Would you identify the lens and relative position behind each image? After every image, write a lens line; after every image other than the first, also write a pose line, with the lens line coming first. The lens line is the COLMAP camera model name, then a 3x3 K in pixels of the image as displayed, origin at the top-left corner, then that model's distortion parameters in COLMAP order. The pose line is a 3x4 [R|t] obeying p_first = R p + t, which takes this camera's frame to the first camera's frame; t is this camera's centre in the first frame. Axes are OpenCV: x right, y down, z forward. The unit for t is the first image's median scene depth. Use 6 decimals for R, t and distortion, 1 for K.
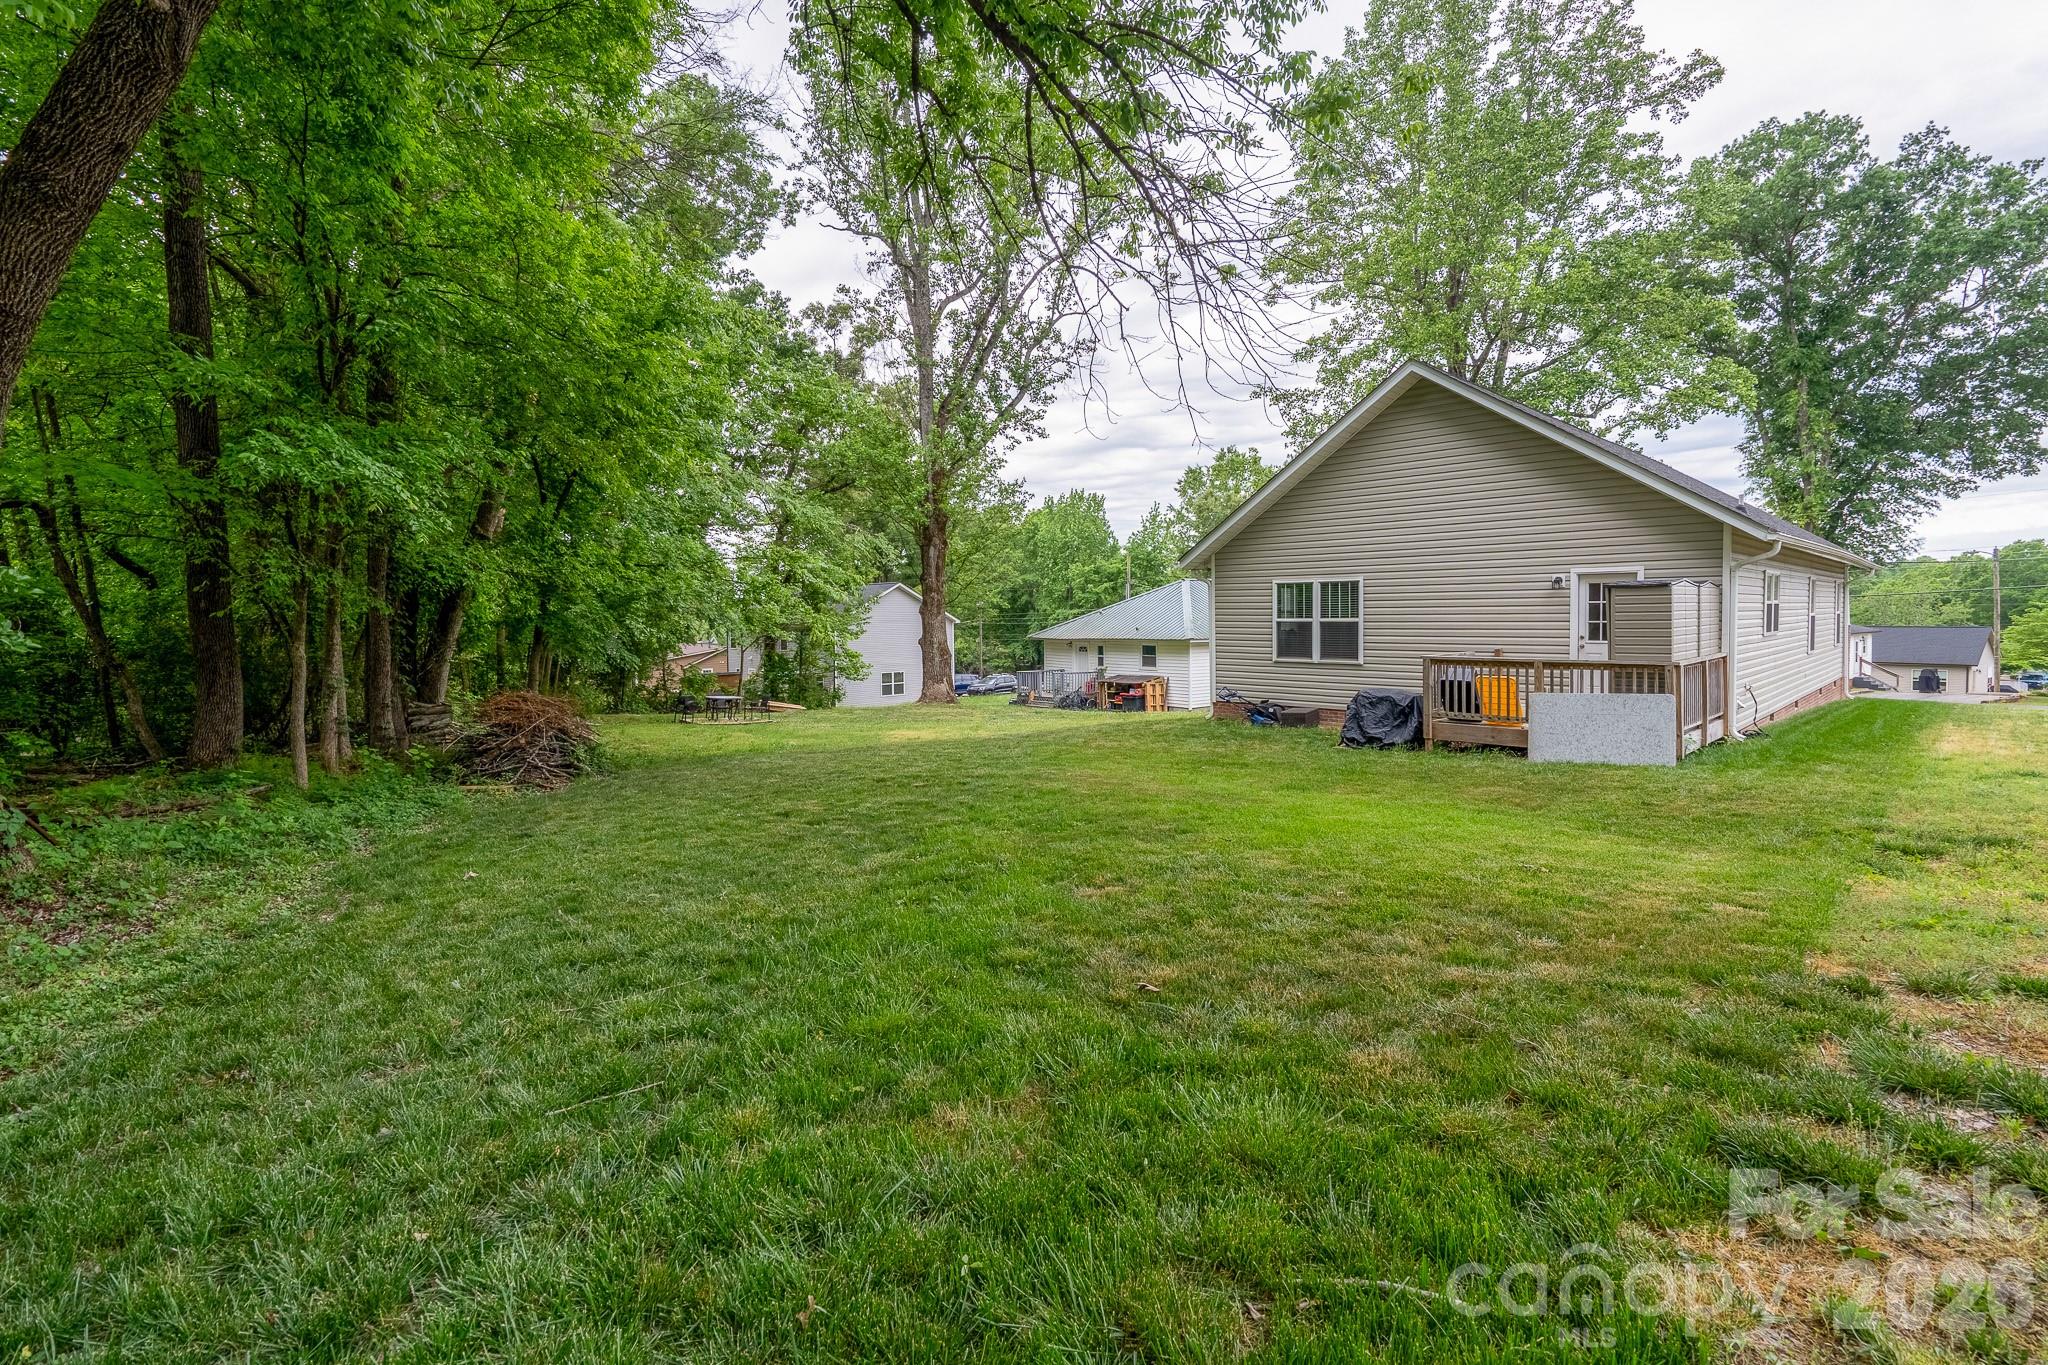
lens RADIAL K [[1053.1, 0, 1020.6], [0, 1053.1, 624.8], [0, 0, 1]] dist [-0.000228, 0.000343]
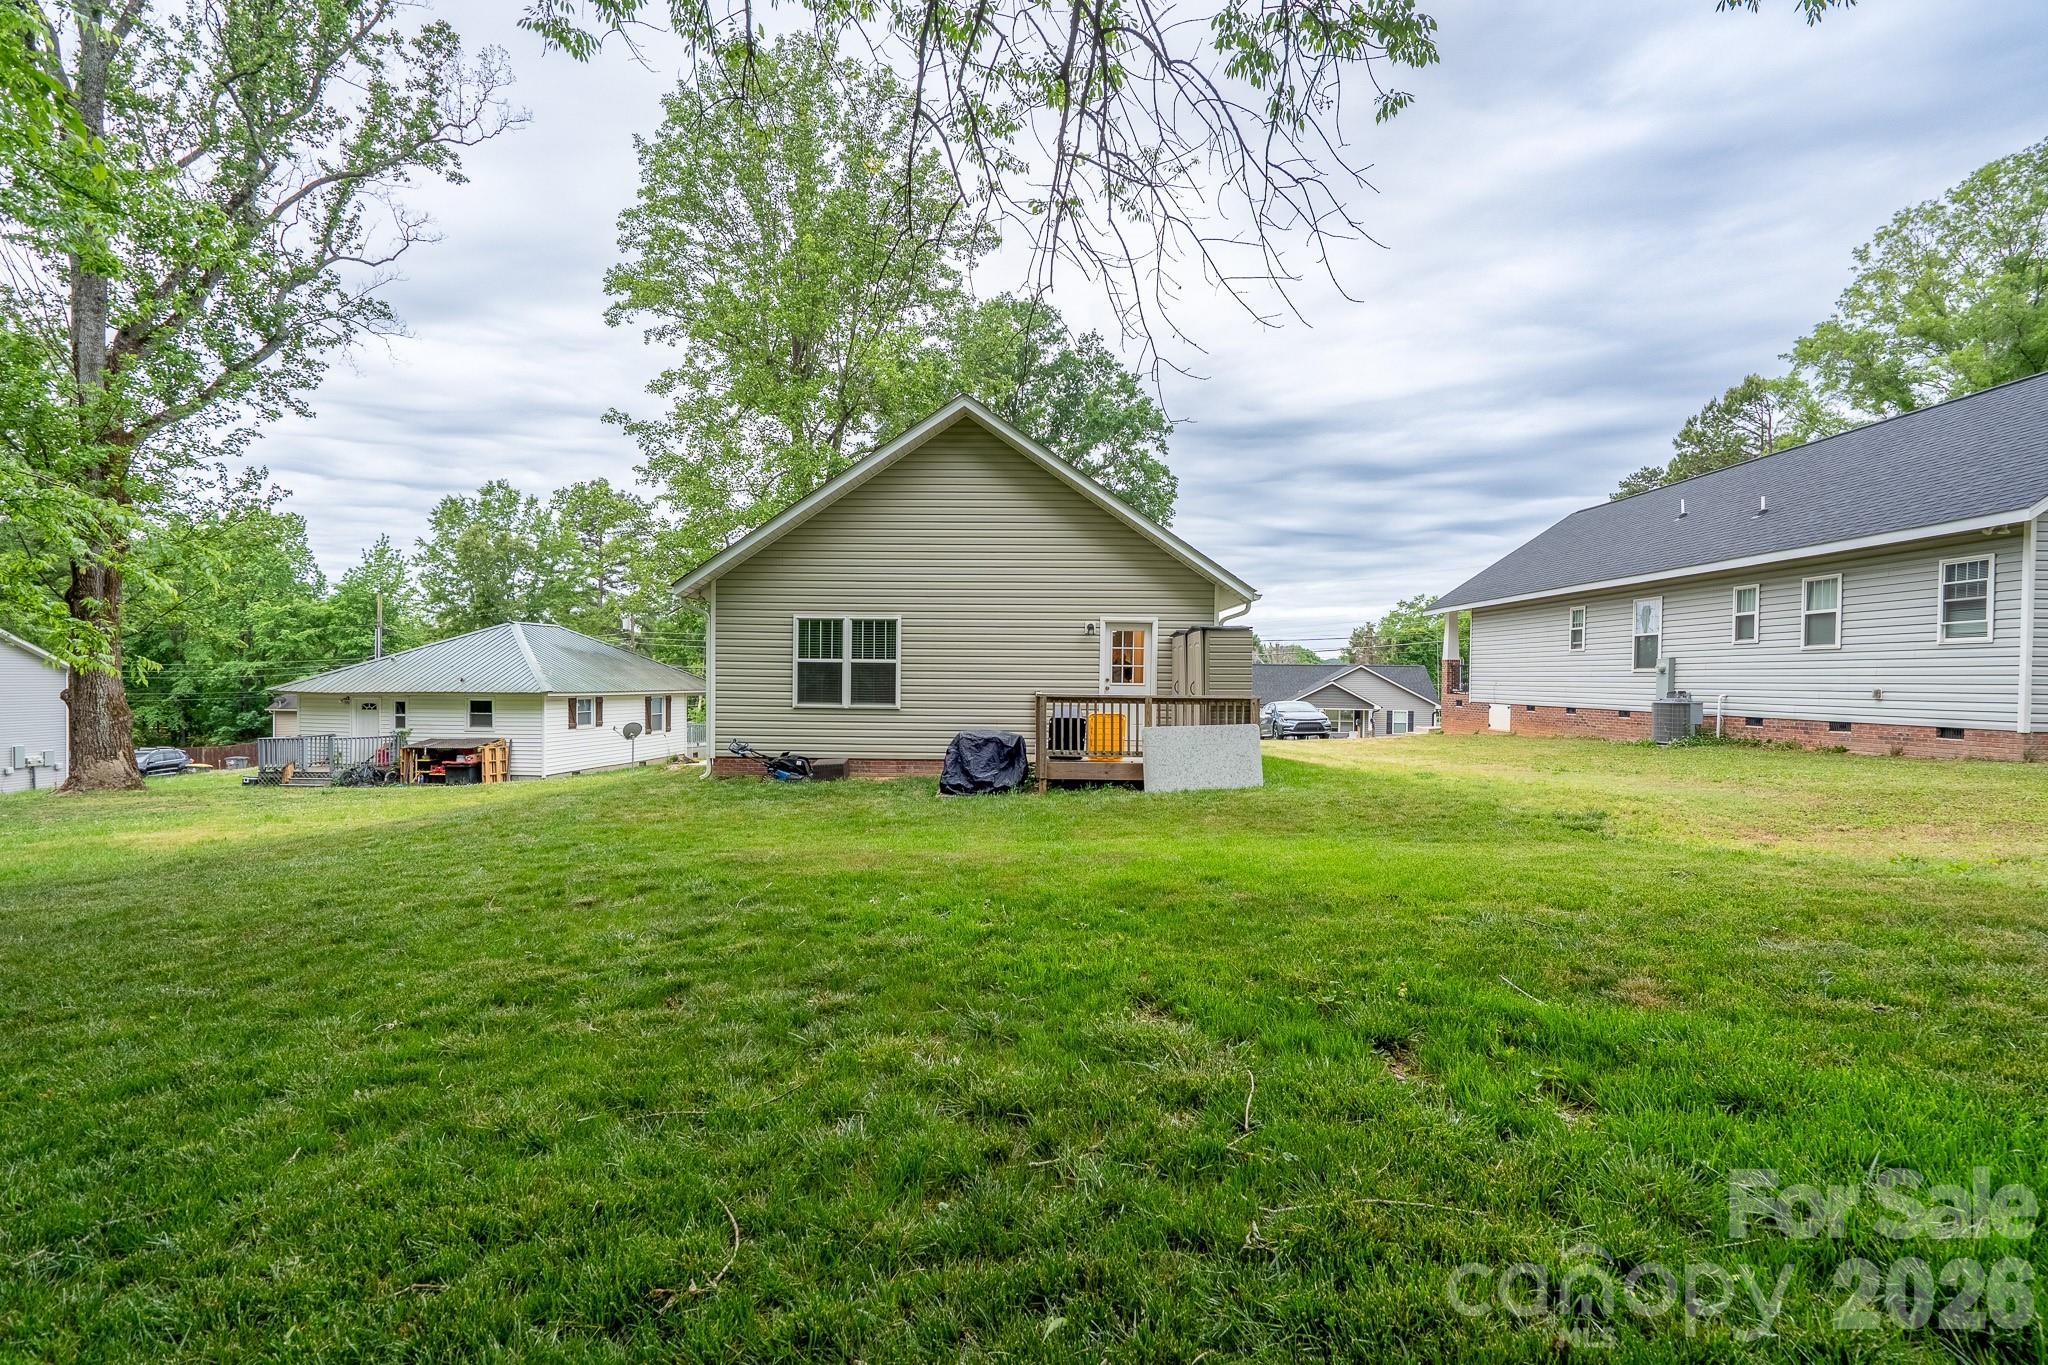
lens RADIAL K [[964.4, 0, 1016.2], [0, 964.4, 687.5], [0, 0, 1]] dist [-0.003115, 0.000351]
pose [[0.678309, 0.013169, 0.734659, -0.141346], [-0.004665, 0.999896, -0.013617, 0.017895], [-0.734762, 0.005809, 0.678300, 0.205002]]
